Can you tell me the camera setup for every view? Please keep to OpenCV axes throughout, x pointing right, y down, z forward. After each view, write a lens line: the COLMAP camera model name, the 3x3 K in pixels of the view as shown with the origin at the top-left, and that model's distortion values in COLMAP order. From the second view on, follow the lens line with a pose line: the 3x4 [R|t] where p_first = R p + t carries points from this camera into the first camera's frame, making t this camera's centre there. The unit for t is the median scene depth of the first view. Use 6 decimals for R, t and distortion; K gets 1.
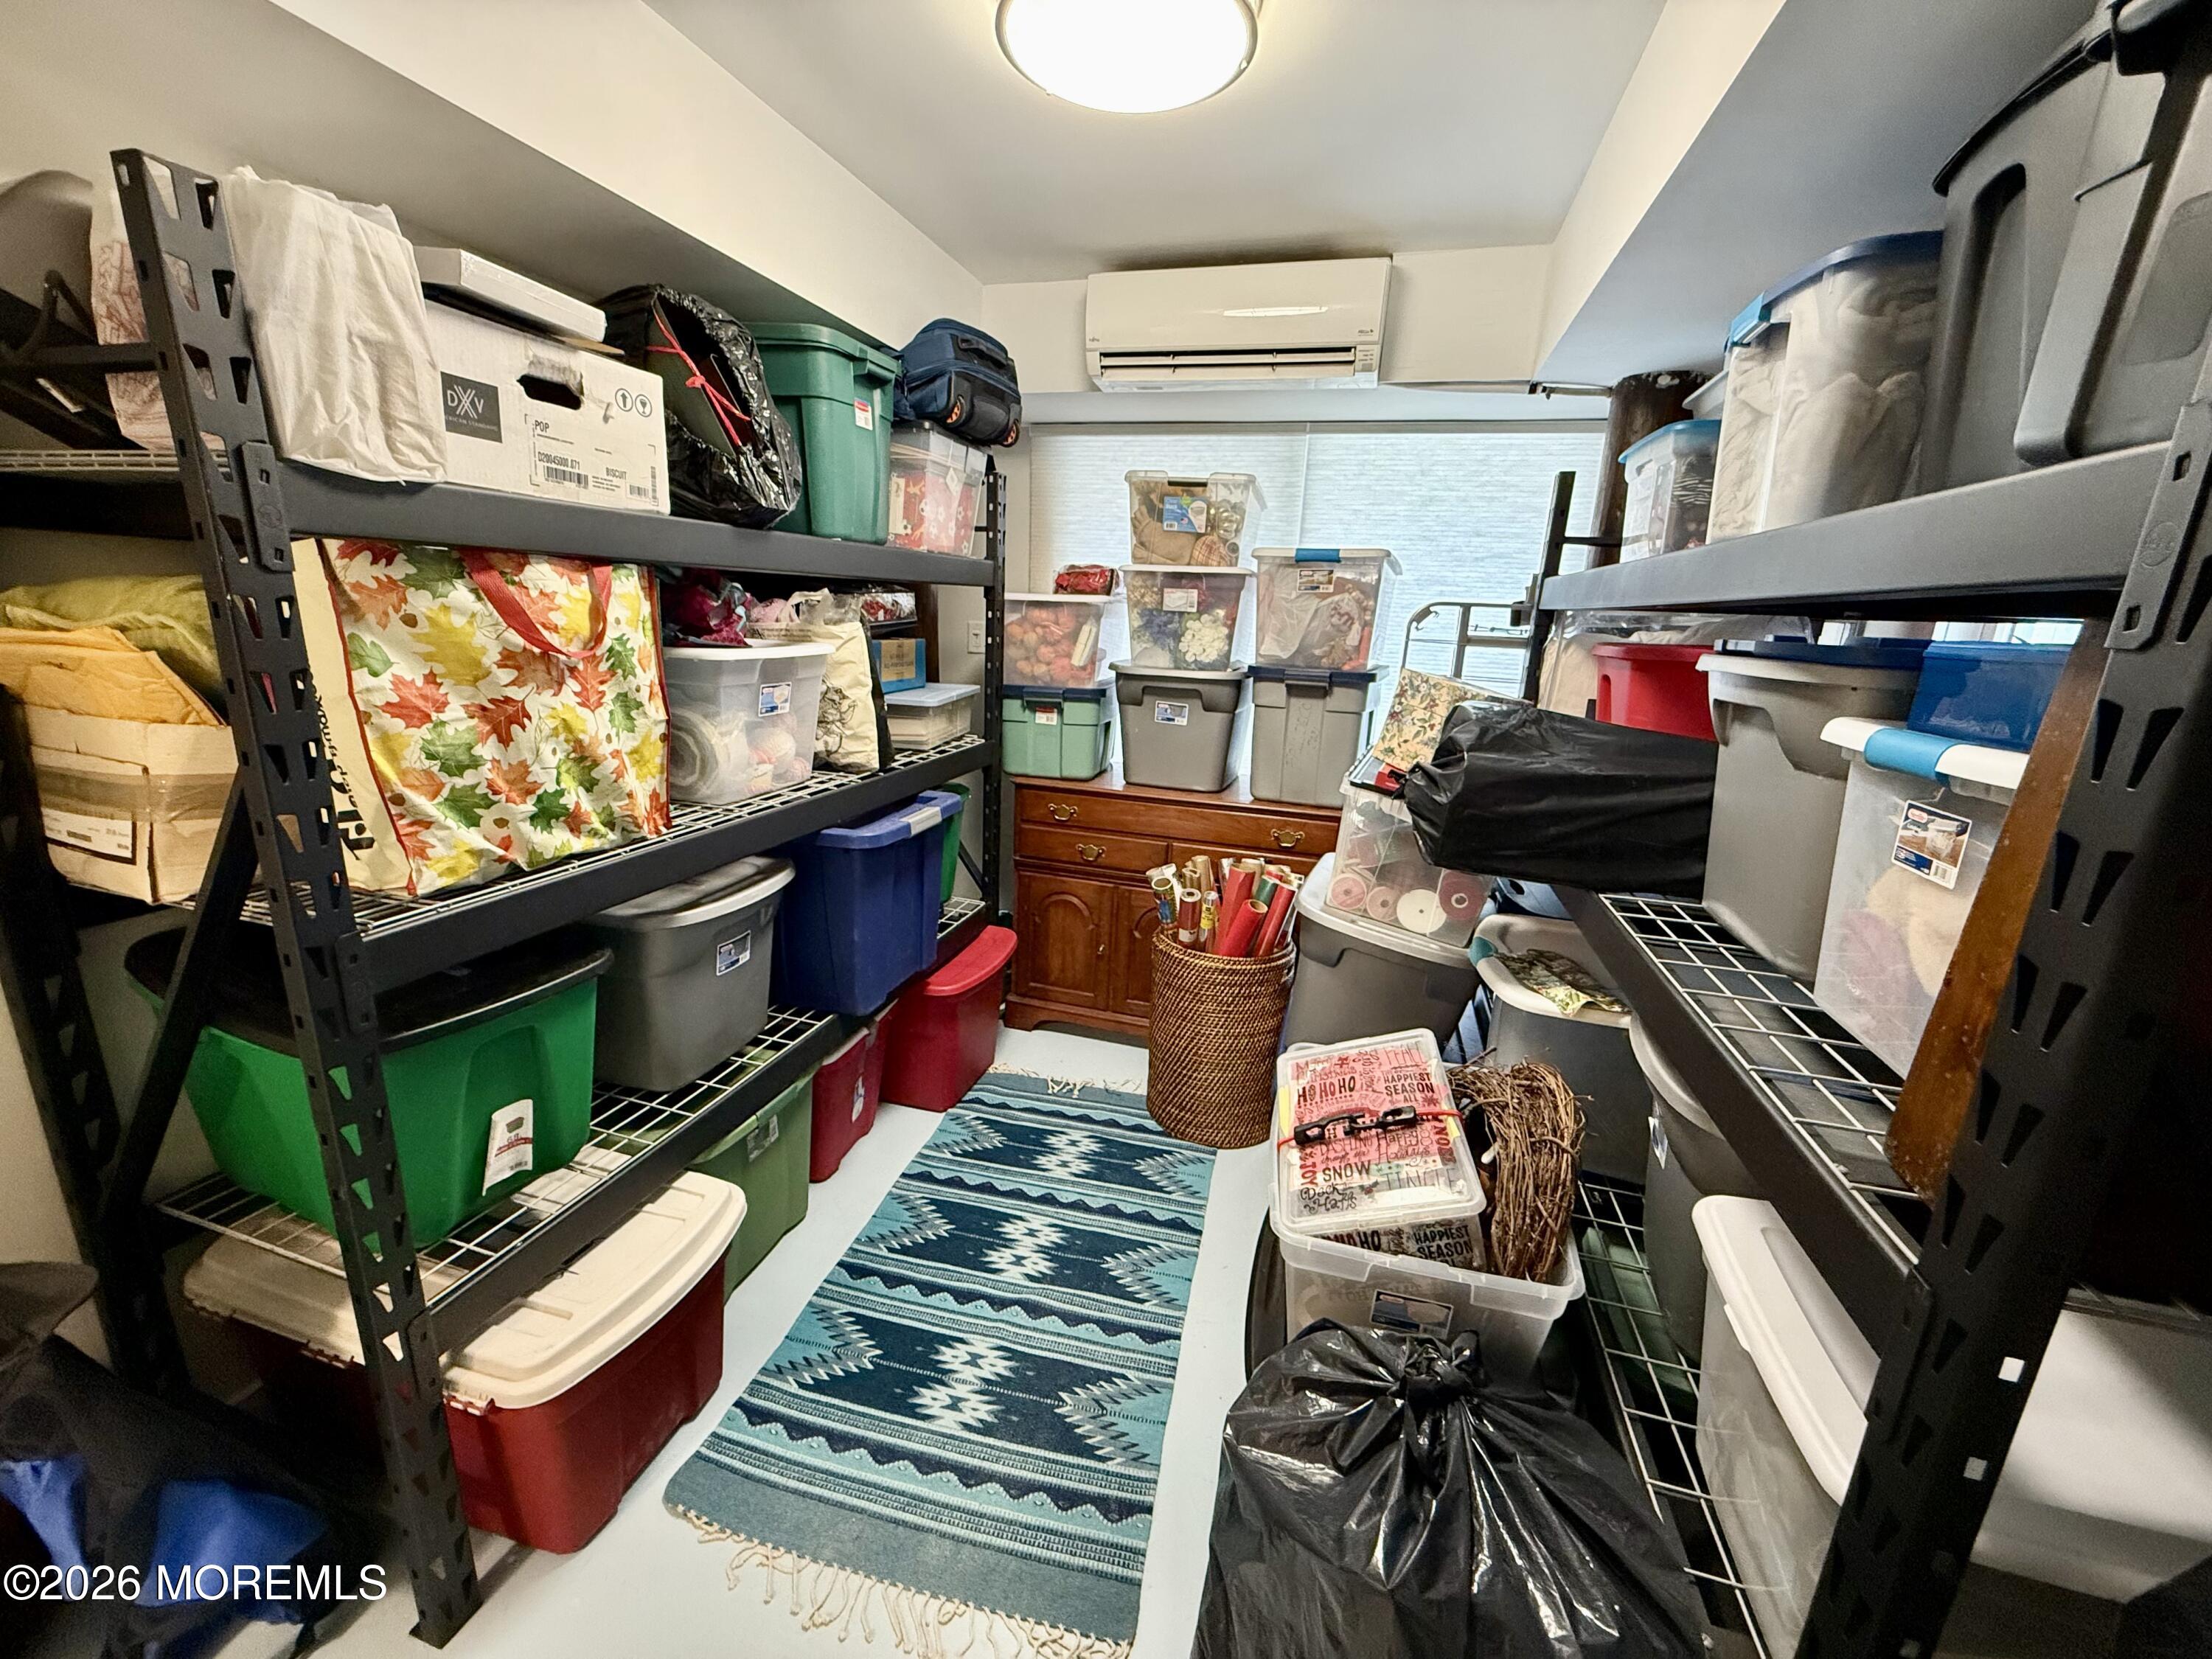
lens RADIAL K [[884.4, 0, 1106.0], [0, 884.4, 829.5], [0, 0, 1]] dist [0.000560, 0.000045]
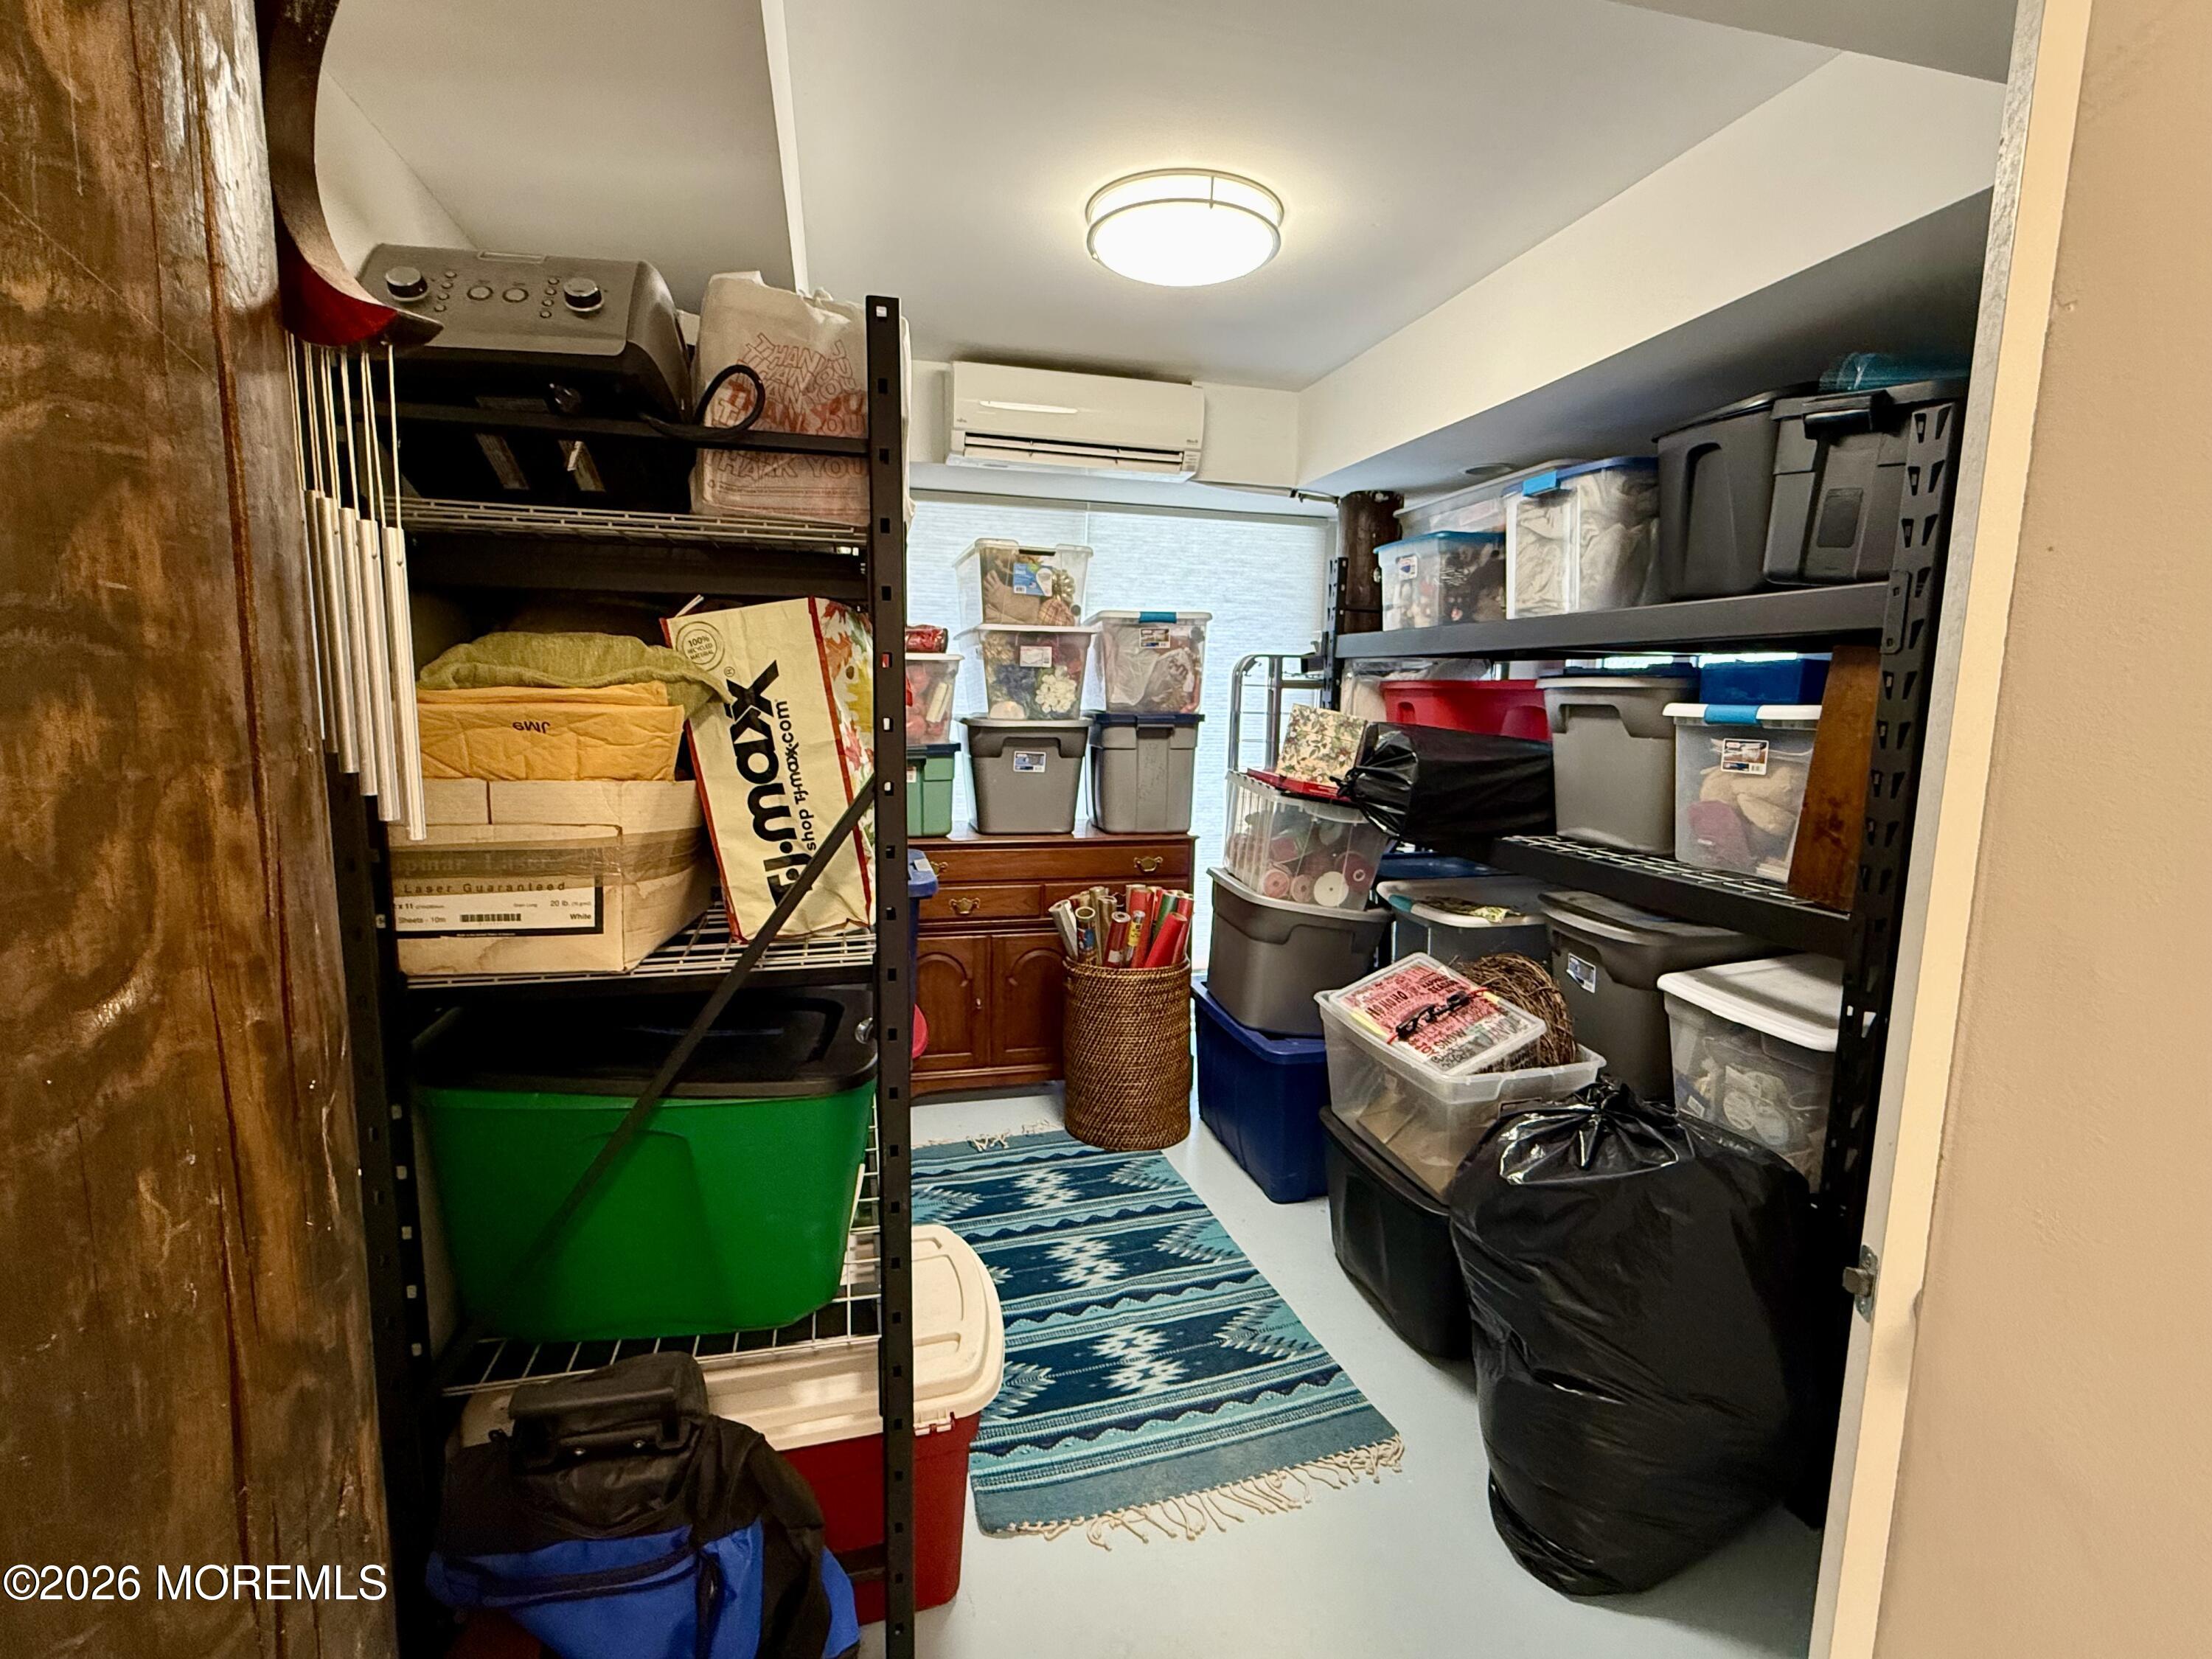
lens RADIAL K [[1027.3, 0, 1106.0], [0, 1027.3, 829.5], [0, 0, 1]] dist [0.000168, 0.000073]
pose [[0.854143, -0.099853, 0.510361, -0.579698], [0.147965, 0.987494, -0.054430, 0.034260], [-0.498543, 0.122006, 0.858236, -0.106783]]
